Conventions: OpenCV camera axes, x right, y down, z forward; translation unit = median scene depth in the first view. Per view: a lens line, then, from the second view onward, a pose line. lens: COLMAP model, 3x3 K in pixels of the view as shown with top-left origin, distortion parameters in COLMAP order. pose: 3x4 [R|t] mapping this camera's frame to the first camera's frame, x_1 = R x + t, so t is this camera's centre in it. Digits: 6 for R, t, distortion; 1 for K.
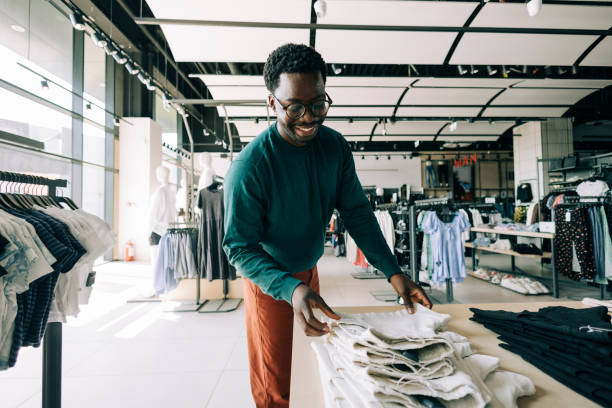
lens RADIAL K [[282.0, 0, 306.0], [0, 282.0, 204.0], [0, 0, 1]] dist [0.002442, -0.000302]
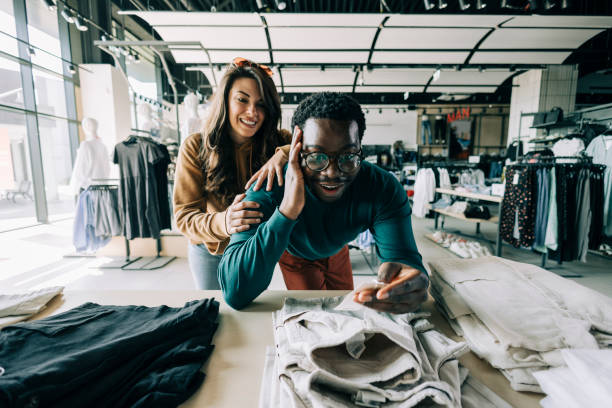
lens RADIAL K [[282.0, 0, 306.0], [0, 282.0, 204.0], [0, 0, 1]] dist [0.002442, -0.000302]
pose [[0.999211, 0.018190, -0.035317, 0.150640], [-0.012514, 0.987876, 0.154742, -0.003855], [0.037704, -0.154178, 0.987323, 0.037312]]
